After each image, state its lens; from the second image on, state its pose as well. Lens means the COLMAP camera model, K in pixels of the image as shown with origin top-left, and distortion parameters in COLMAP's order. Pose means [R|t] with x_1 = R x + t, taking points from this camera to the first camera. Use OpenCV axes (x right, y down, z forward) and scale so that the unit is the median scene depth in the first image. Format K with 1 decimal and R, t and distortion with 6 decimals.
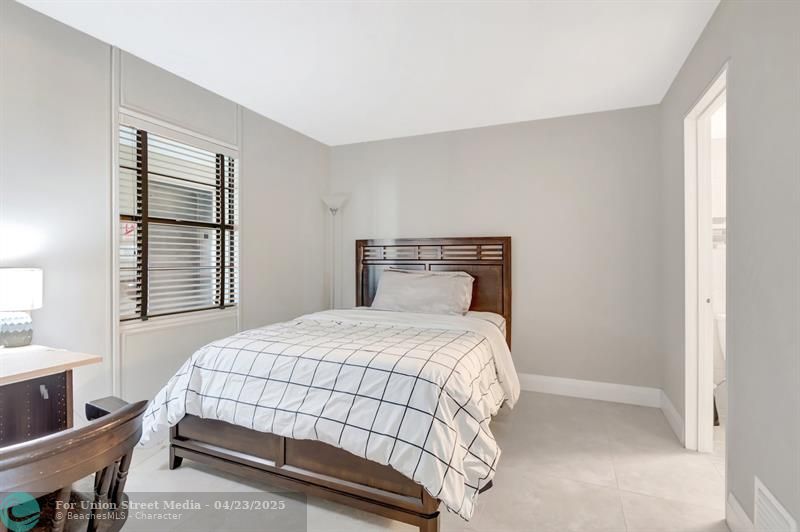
lens RADIAL K [[393.6, 0, 399.4], [0, 393.6, 261.1], [0, 0, 1]] dist [0.001127, 0.000308]
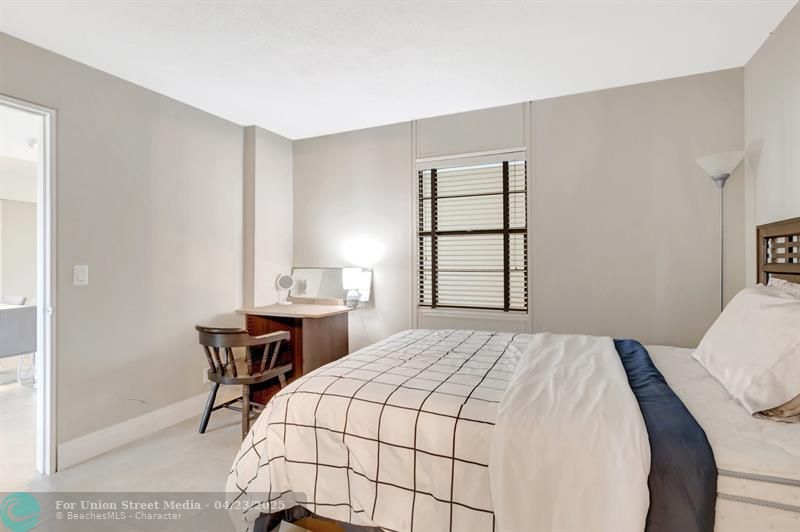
lens RADIAL K [[393.6, 0, 401.5], [0, 393.6, 266.7], [0, 0, 1]] dist [0.001127, 0.000308]
pose [[-0.013202, 0.000892, -0.999912, 0.580105], [-0.011847, 0.999929, 0.001049, 0.006214], [0.999843, 0.011859, -0.013191, 0.737886]]
